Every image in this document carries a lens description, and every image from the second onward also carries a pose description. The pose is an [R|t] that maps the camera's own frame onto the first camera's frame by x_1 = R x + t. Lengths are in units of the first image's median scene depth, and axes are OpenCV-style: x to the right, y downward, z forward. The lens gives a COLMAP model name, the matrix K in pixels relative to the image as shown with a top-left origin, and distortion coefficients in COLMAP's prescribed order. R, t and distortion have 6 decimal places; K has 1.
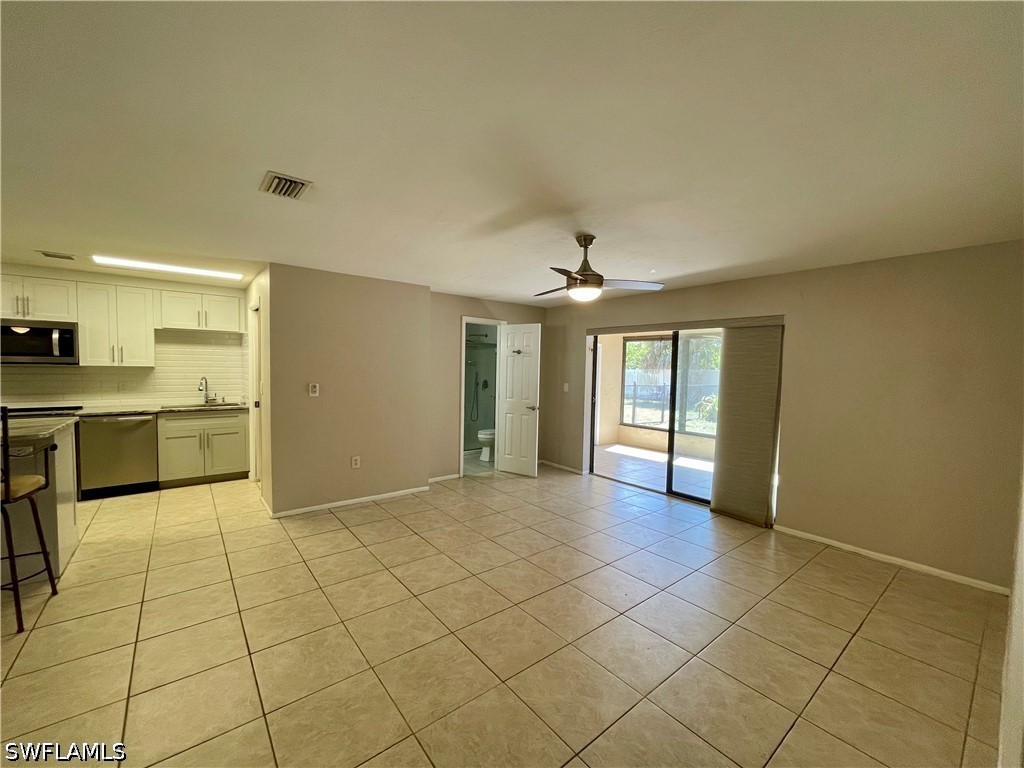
lens RADIAL K [[412.6, 0, 504.4], [0, 412.6, 387.8], [0, 0, 1]] dist [0.000090, 0.000298]
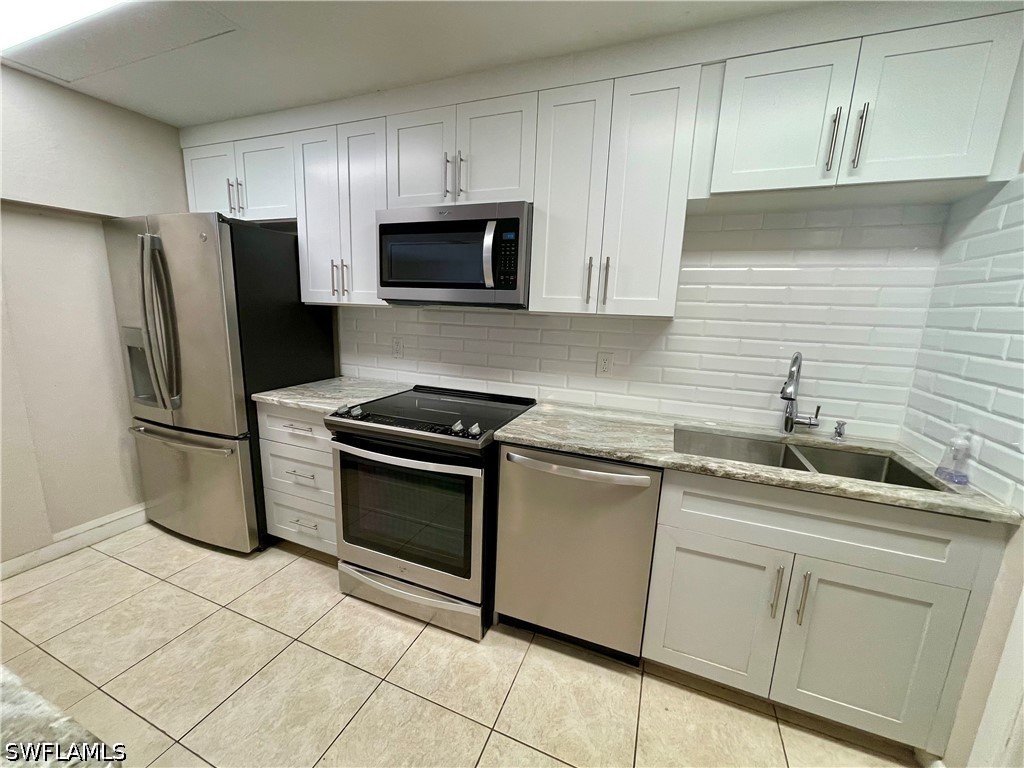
lens RADIAL K [[412.6, 0, 505.1], [0, 412.6, 385.4], [0, 0, 1]] dist [0.000090, 0.000298]
pose [[0.490874, 0.164008, -0.855654, -0.666125], [-0.071111, 0.986387, 0.148271, -0.039455], [0.868324, -0.011936, 0.495854, 0.767564]]
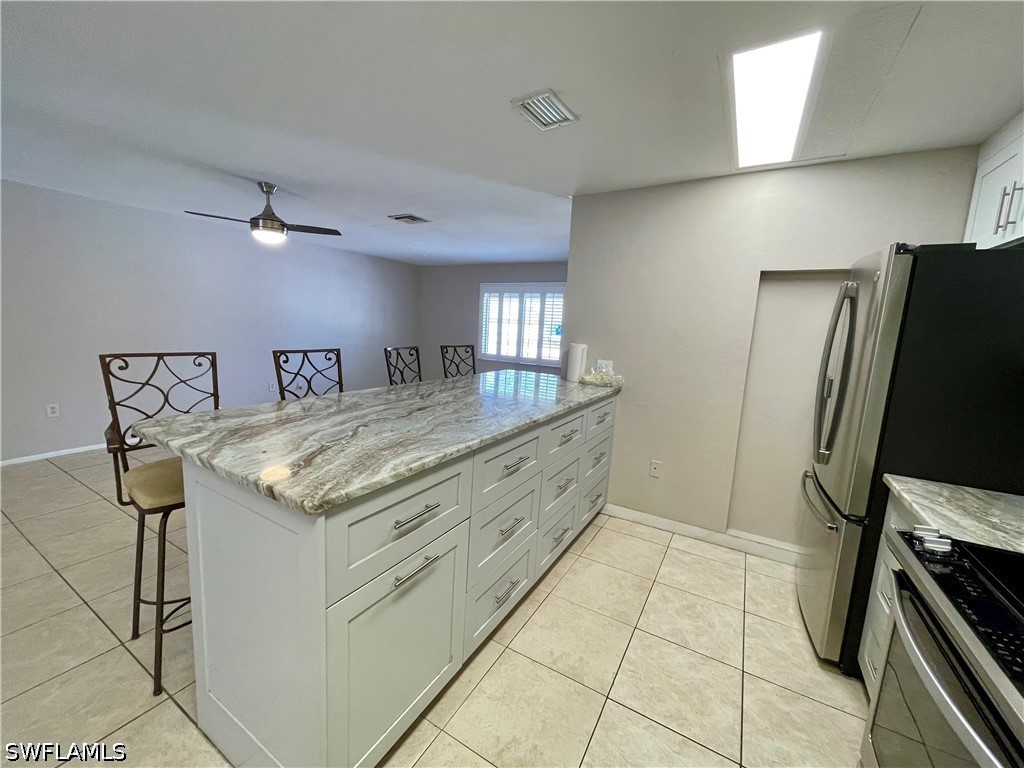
lens RADIAL K [[412.6, 0, 503.5], [0, 412.6, 388.1], [0, 0, 1]] dist [0.000090, 0.000298]
pose [[-0.931337, -0.009122, -0.364045, -0.776581], [-0.085773, 0.977055, 0.194950, -0.052266], [0.353914, 0.212790, -0.910750, 0.946330]]
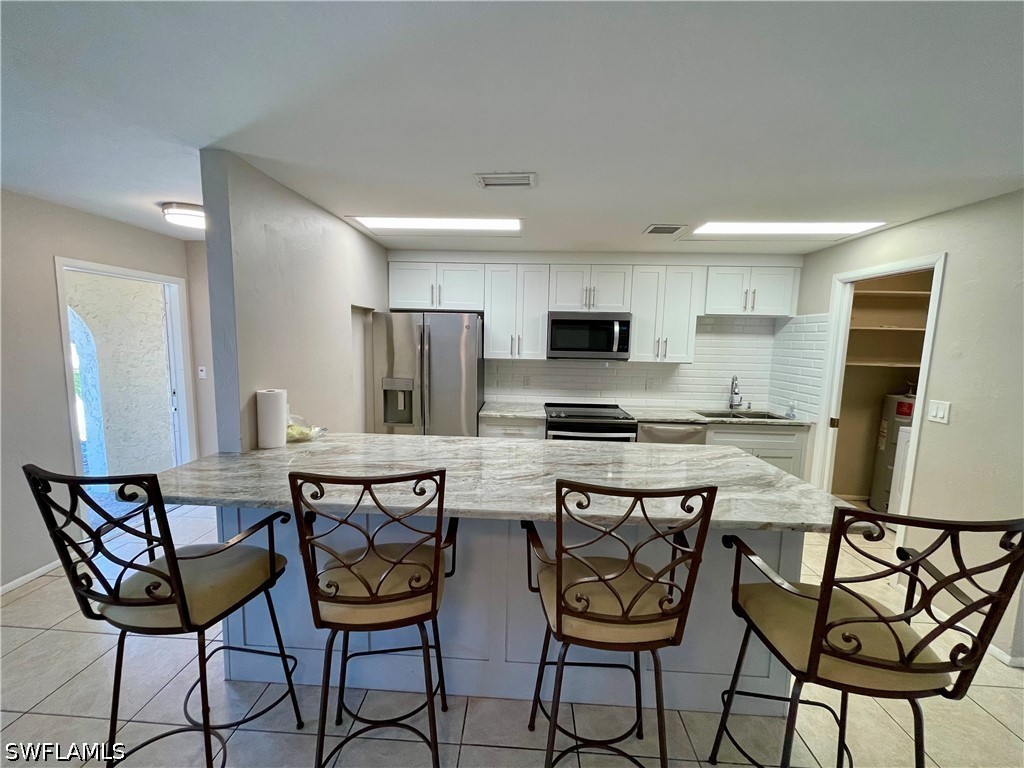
lens RADIAL K [[412.6, 0, 501.8], [0, 412.6, 385.8], [0, 0, 1]] dist [0.000090, 0.000298]
pose [[0.751031, 0.071758, -0.656356, -0.643673], [-0.040656, 0.997216, 0.062503, -0.045727], [0.659014, -0.020257, 0.751858, 0.152625]]
